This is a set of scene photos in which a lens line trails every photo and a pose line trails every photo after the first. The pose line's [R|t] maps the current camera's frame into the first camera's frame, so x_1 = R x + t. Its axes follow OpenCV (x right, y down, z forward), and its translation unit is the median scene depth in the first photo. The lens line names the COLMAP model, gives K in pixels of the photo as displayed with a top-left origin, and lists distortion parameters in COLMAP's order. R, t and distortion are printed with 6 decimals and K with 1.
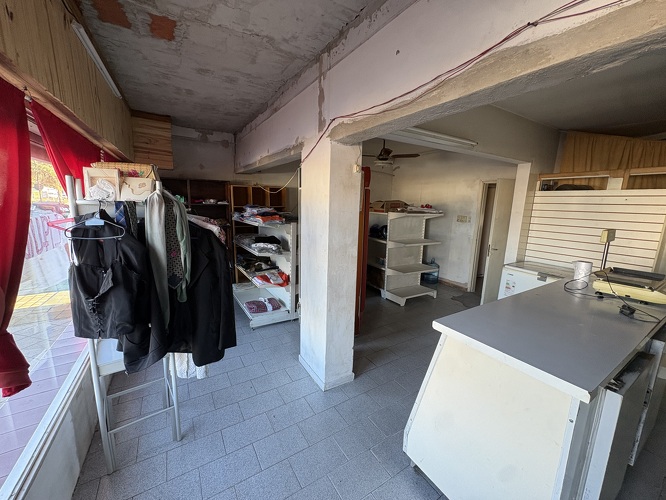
lens RADIAL K [[264.9, 0, 333.0], [0, 264.9, 250.0], [0, 0, 1]] dist [-0.001729, -0.000340]
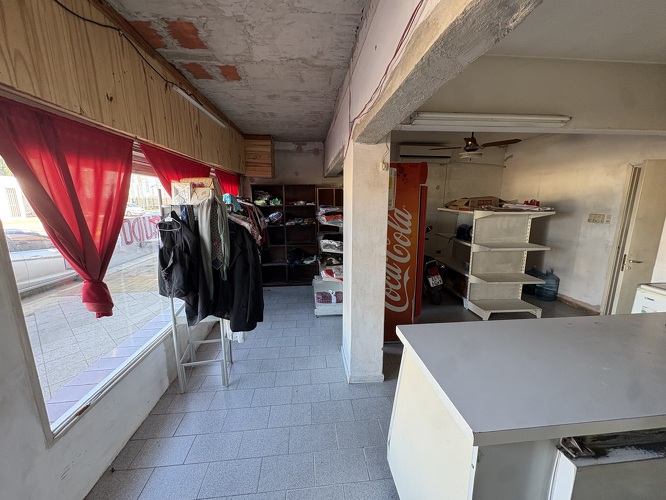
lens RADIAL K [[264.9, 0, 333.0], [0, 264.9, 250.0], [0, 0, 1]] dist [-0.001729, -0.000340]
pose [[0.898827, 0.053068, -0.435079, 0.231146], [-0.052550, 0.998531, 0.013231, -0.000243], [0.435142, 0.010971, 0.900295, 0.021681]]
